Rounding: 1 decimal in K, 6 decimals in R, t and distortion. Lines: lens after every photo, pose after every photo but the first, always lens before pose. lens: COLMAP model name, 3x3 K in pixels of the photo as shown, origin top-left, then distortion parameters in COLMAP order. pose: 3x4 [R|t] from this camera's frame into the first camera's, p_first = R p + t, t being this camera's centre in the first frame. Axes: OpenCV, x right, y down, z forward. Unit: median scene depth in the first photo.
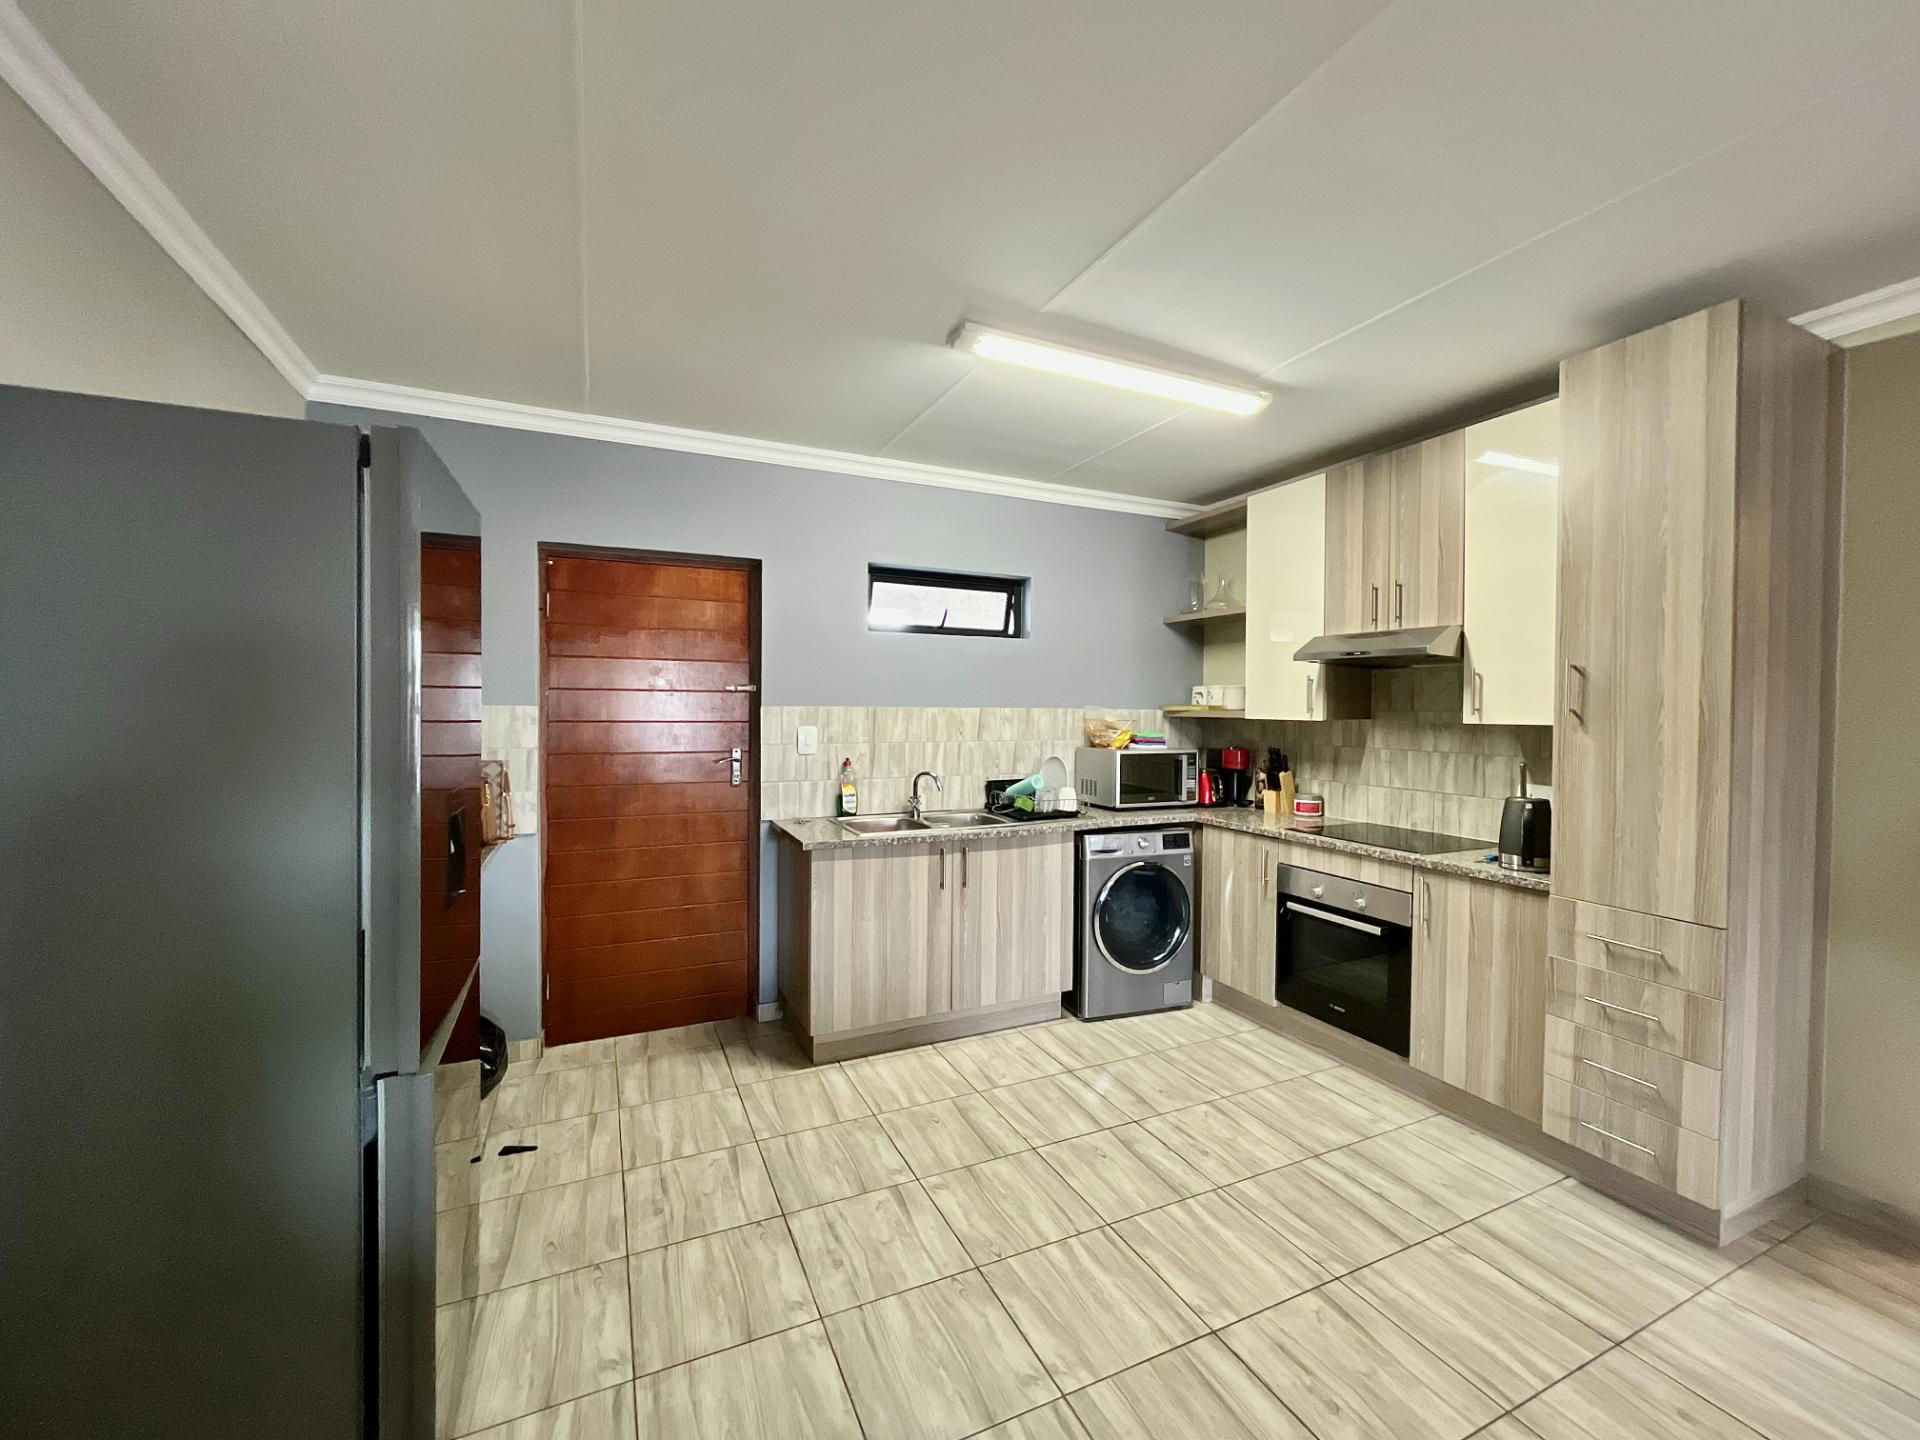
lens RADIAL K [[769.9, 0, 958.6], [0, 769.9, 715.8], [0, 0, 1]] dist [-0.004693, -0.000194]
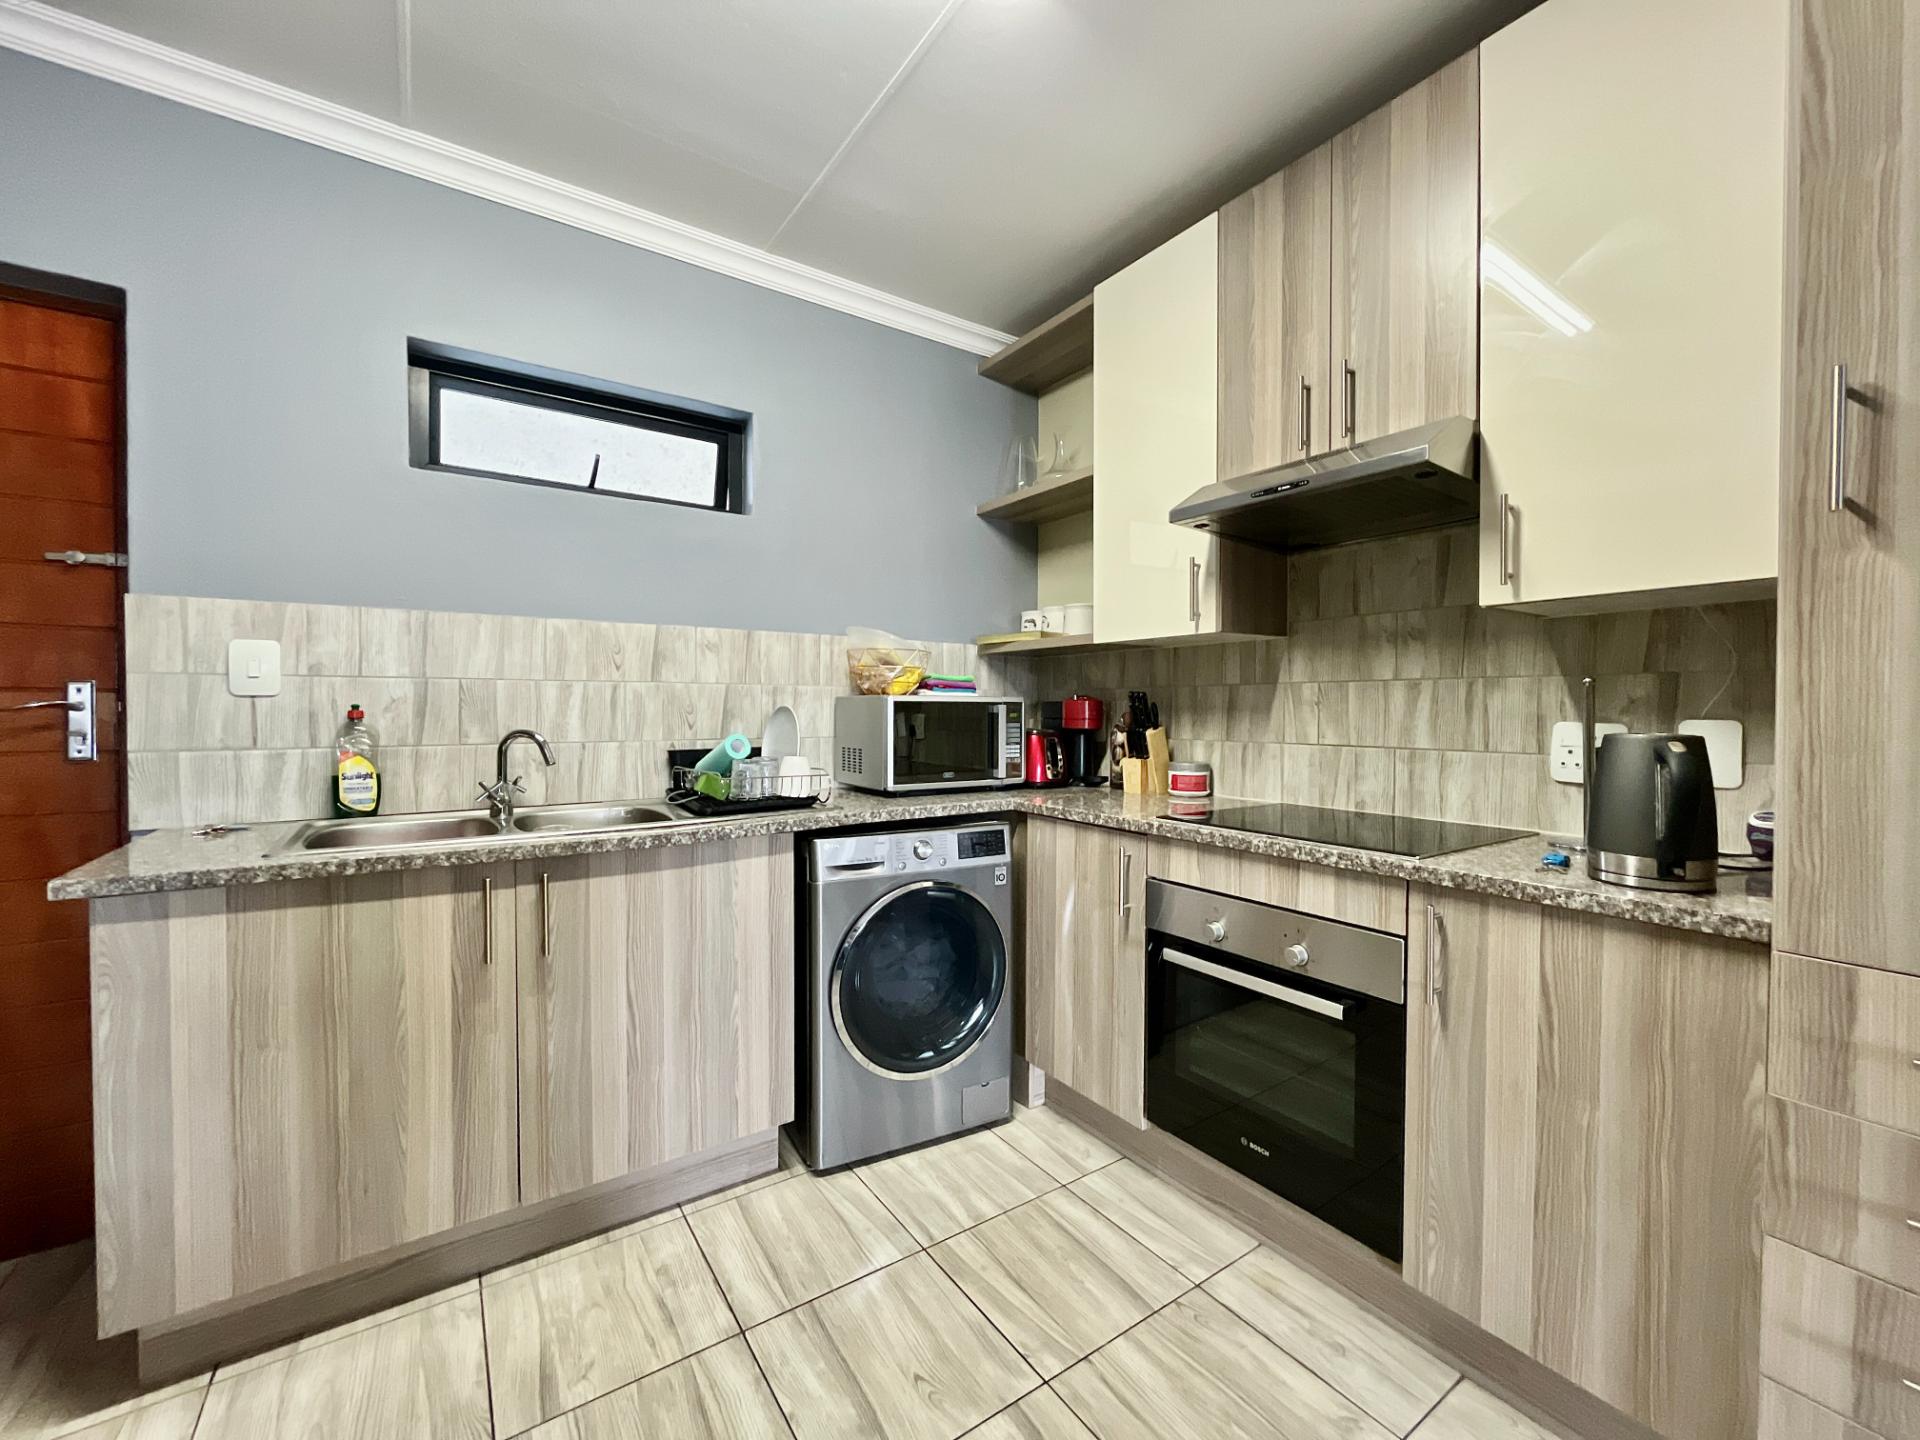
lens RADIAL K [[769.9, 0, 955.3], [0, 769.9, 716.7], [0, 0, 1]] dist [-0.004693, -0.000194]
pose [[0.987058, -0.008032, 0.160162, 0.200271], [0.007989, 0.999968, 0.000915, 0.076720], [-0.160164, 0.000376, 0.987090, 0.498465]]
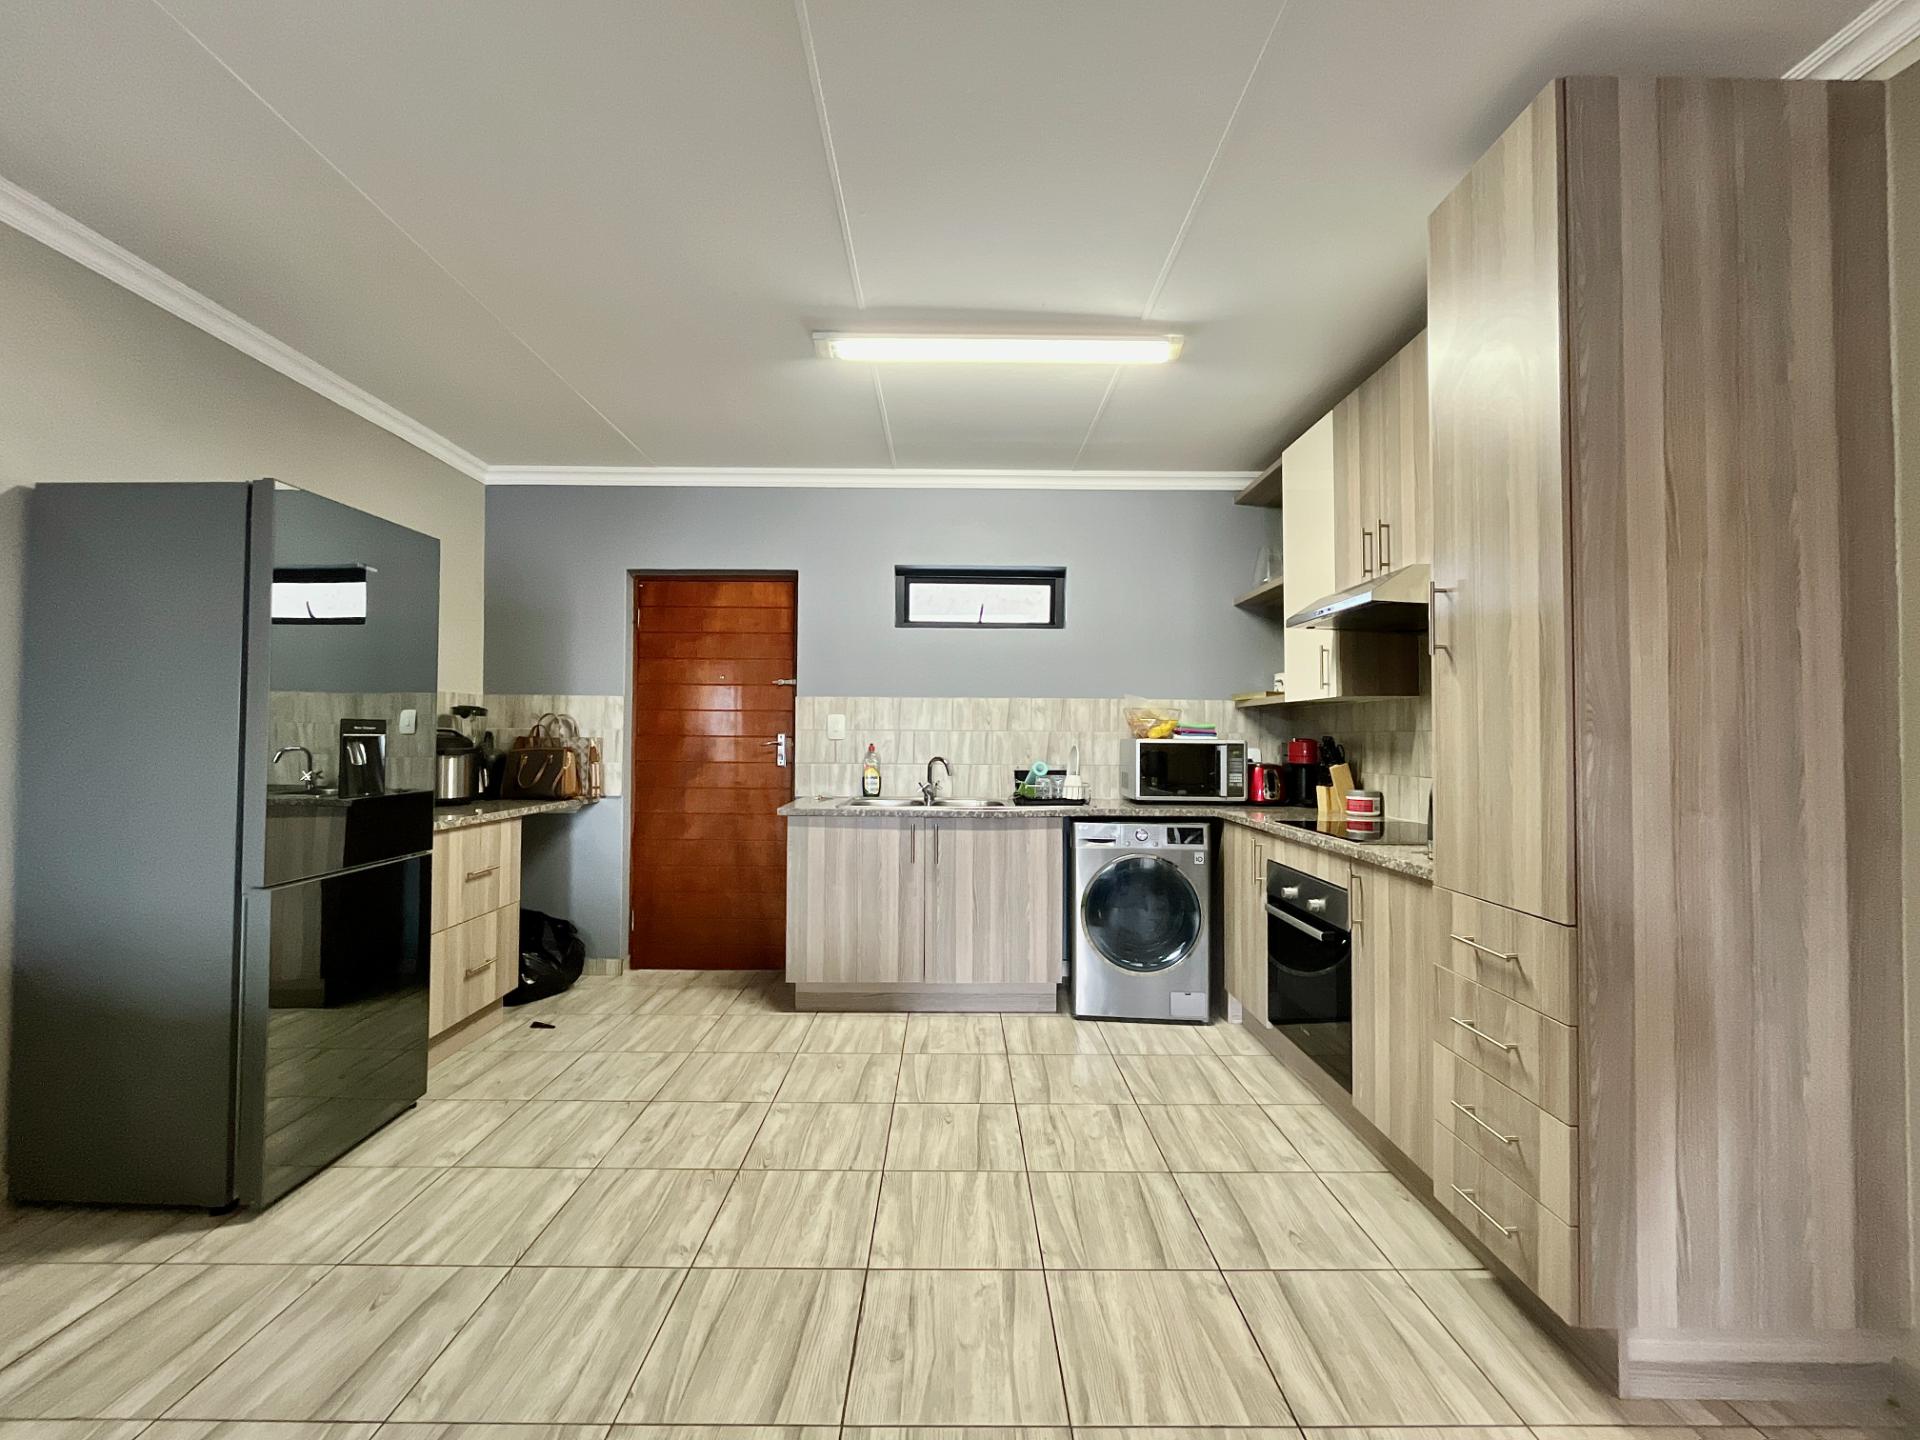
lens RADIAL K [[769.9, 0, 963.0], [0, 769.9, 714.9], [0, 0, 1]] dist [-0.004693, -0.000194]
pose [[0.911596, -0.014272, -0.410839, 0.496584], [-0.004981, 0.998940, -0.045755, 0.074218], [0.411057, 0.043757, 0.910559, 0.064323]]
